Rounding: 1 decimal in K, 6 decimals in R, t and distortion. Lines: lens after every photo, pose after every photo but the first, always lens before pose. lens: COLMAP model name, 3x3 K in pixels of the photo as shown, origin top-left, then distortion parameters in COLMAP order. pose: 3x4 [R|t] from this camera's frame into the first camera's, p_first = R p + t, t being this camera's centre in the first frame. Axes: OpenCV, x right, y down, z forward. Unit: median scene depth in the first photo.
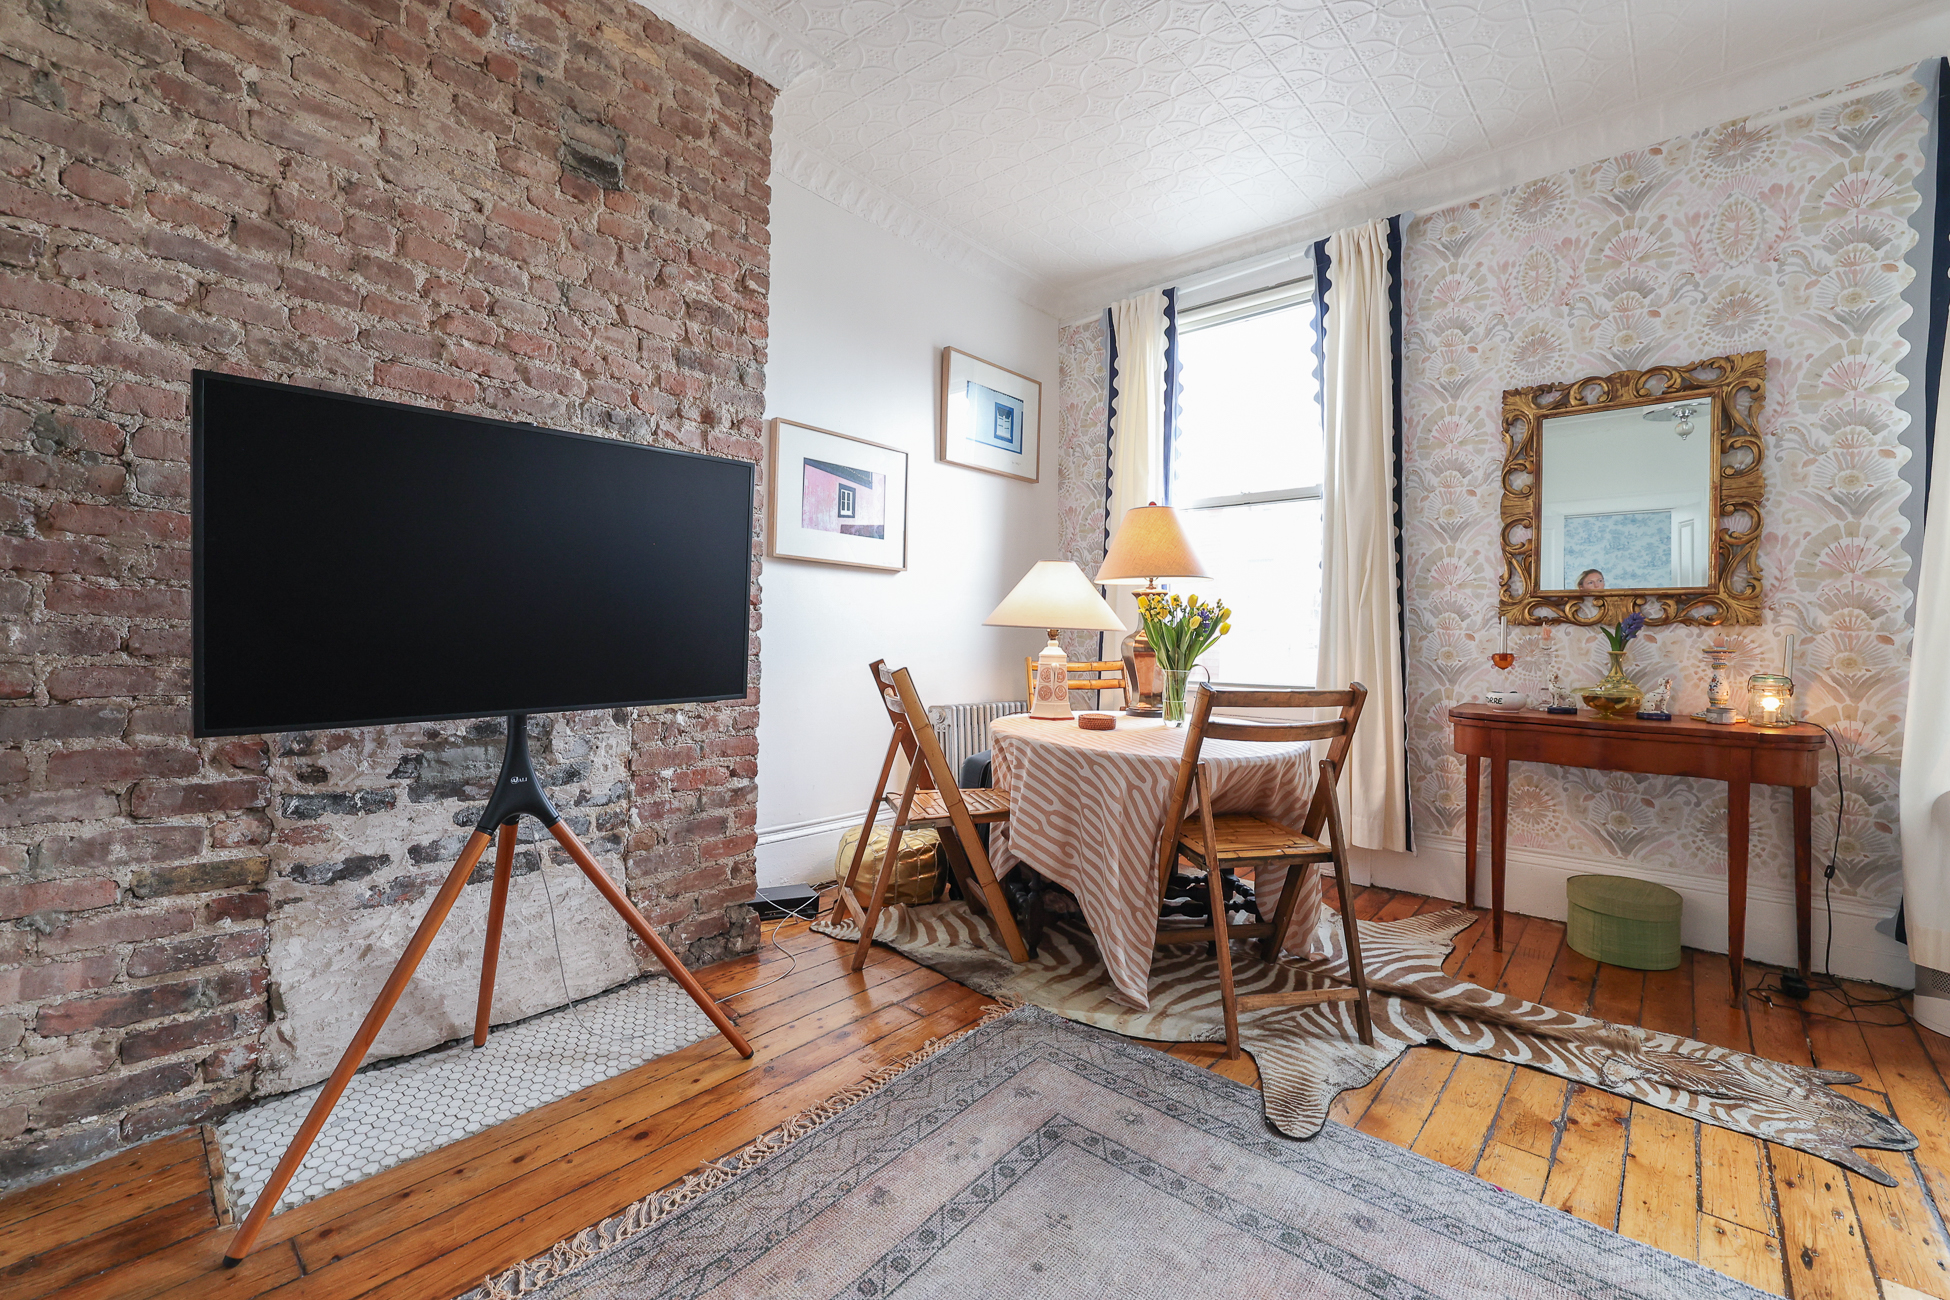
lens RADIAL K [[822.4, 0, 975.3], [0, 822.4, 637.8], [0, 0, 1]] dist [-0.022498, 0.008778]
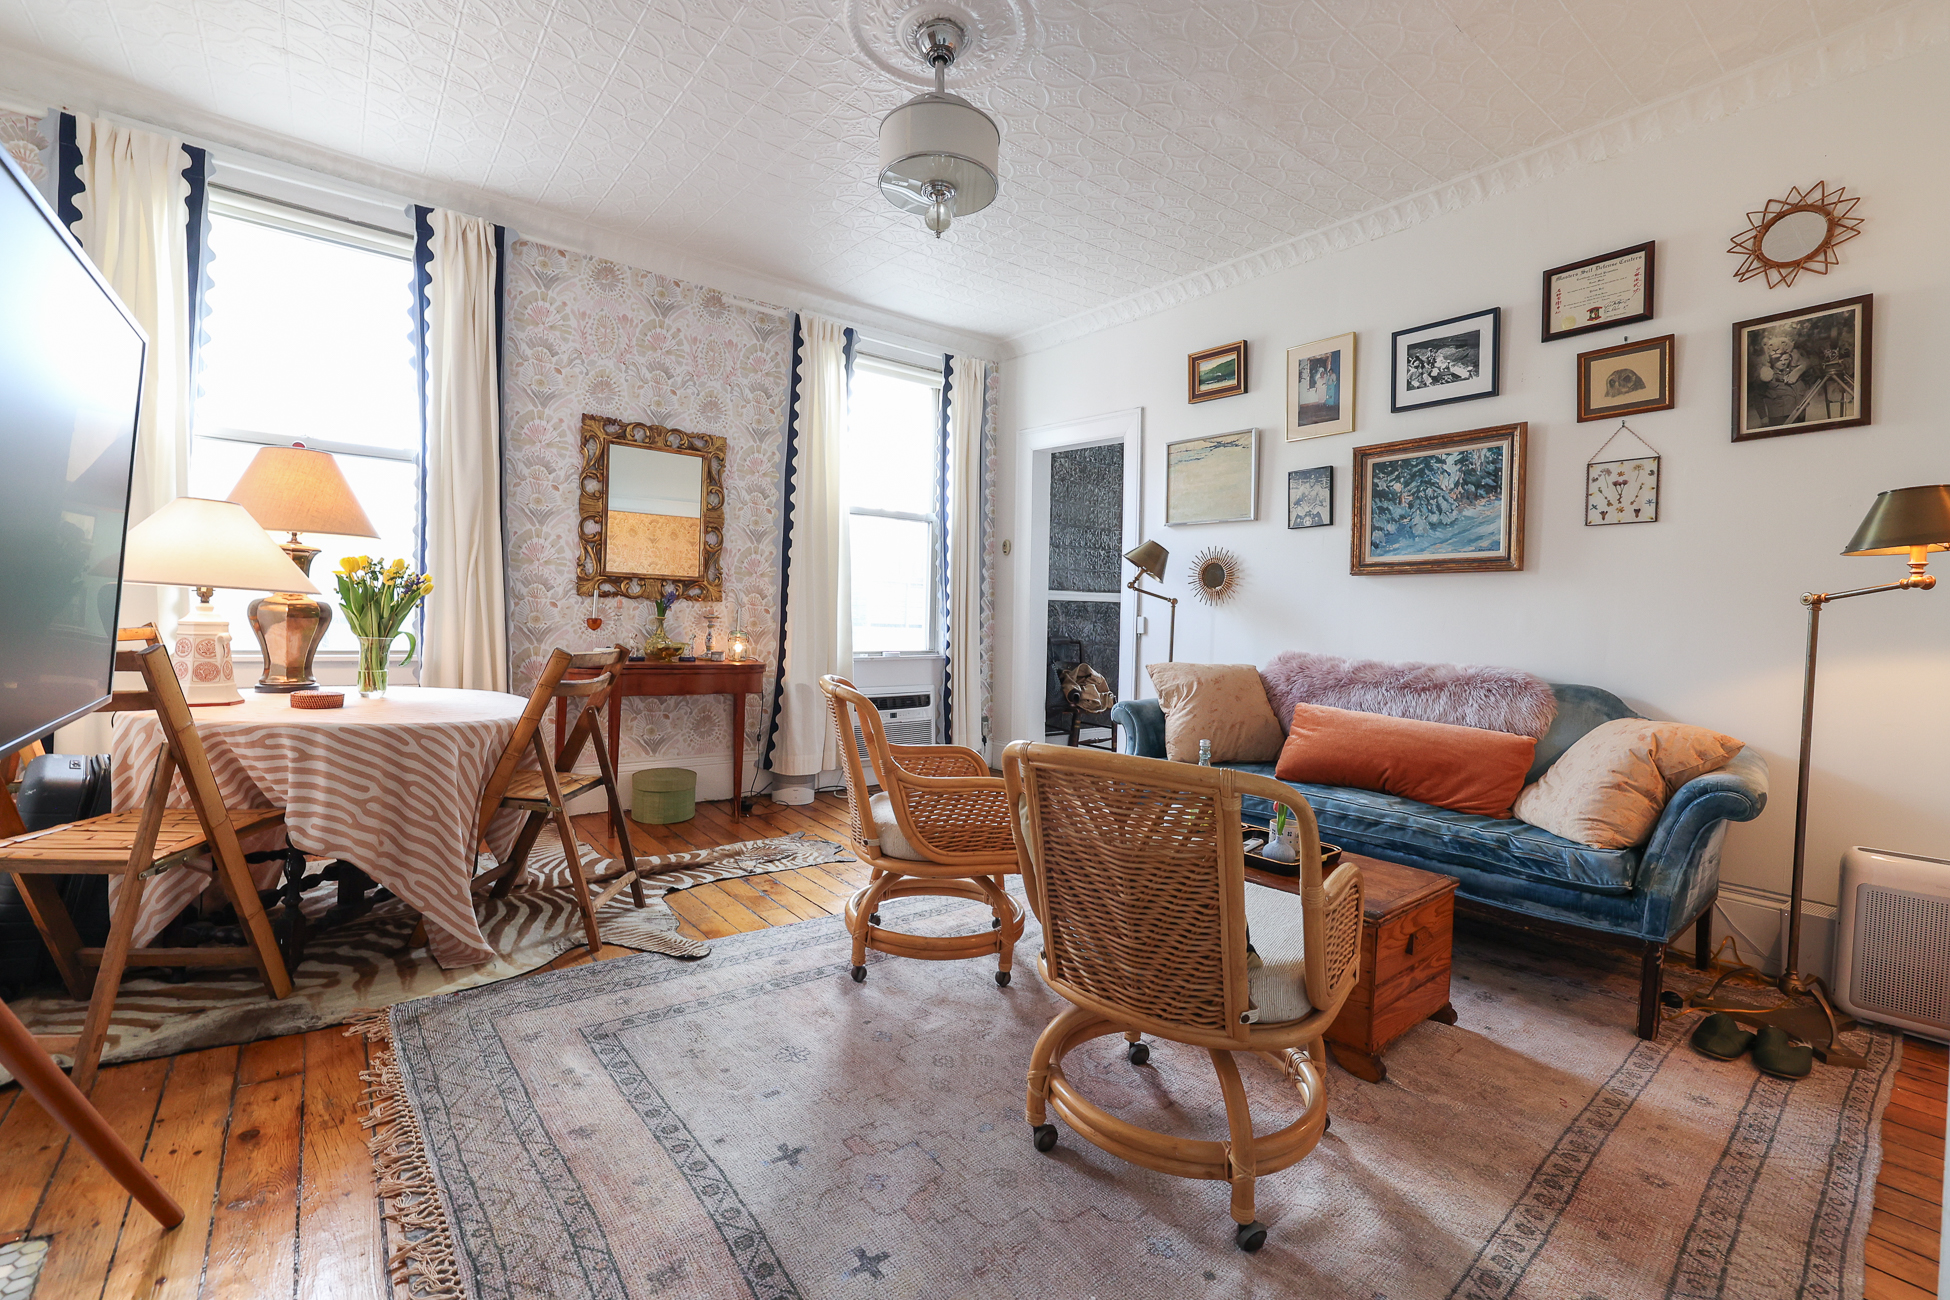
lens RADIAL K [[822.4, 0, 975.3], [0, 822.4, 637.8], [0, 0, 1]] dist [-0.022498, 0.008778]
pose [[0.173273, -0.028027, 0.984475, -0.608960], [-0.029302, 0.999006, 0.033598, -0.012959], [-0.984438, -0.034668, 0.172280, 0.183208]]
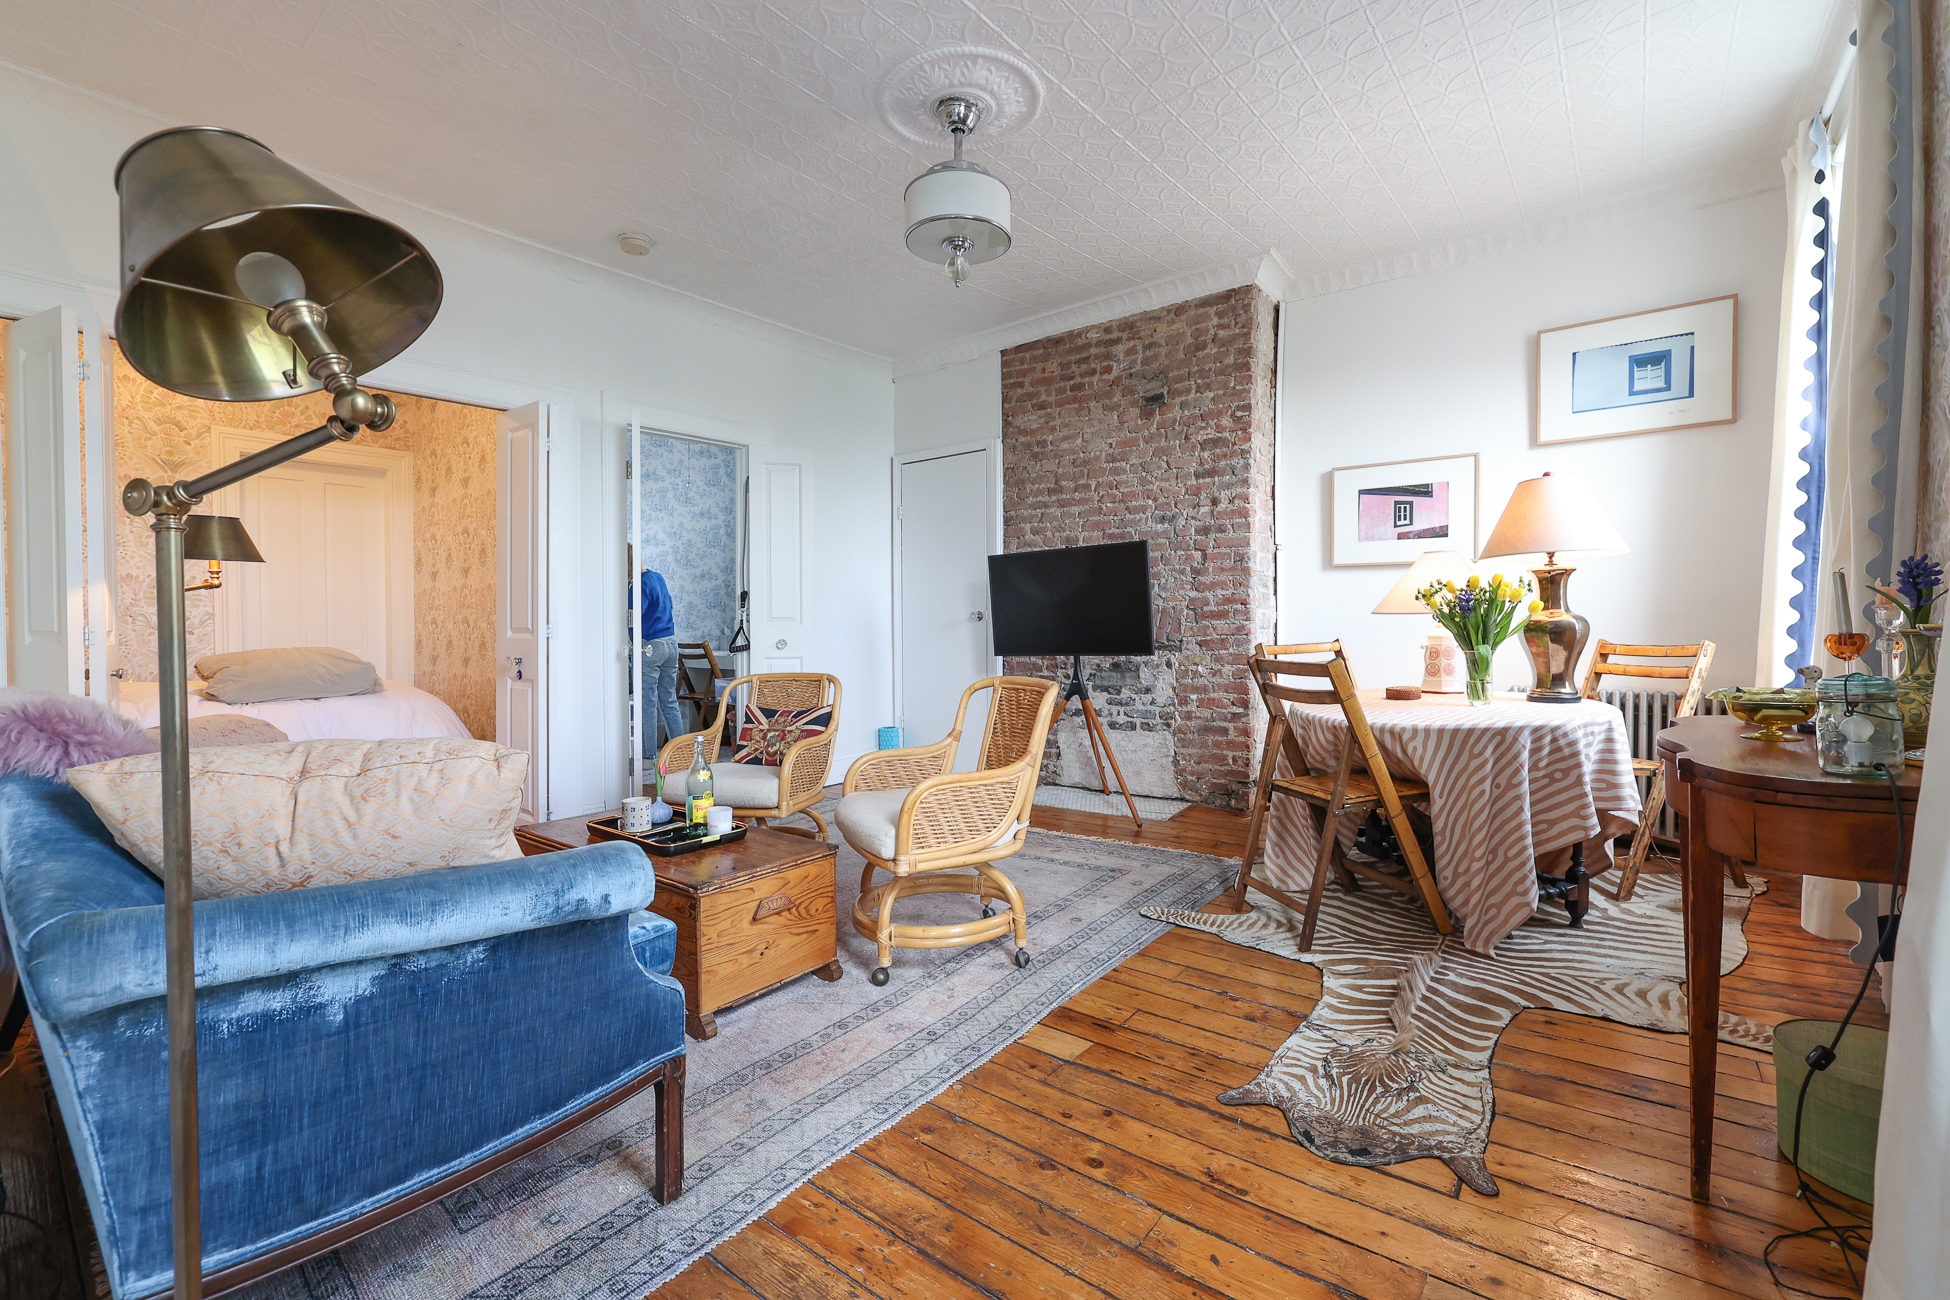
lens RADIAL K [[822.4, 0, 975.3], [0, 822.4, 637.8], [0, 0, 1]] dist [-0.022498, 0.008778]
pose [[0.046771, 0.002488, -0.998903, 1.341944], [0.012217, 0.999921, 0.003063, 0.014846], [0.998831, -0.012347, 0.046737, 0.366900]]
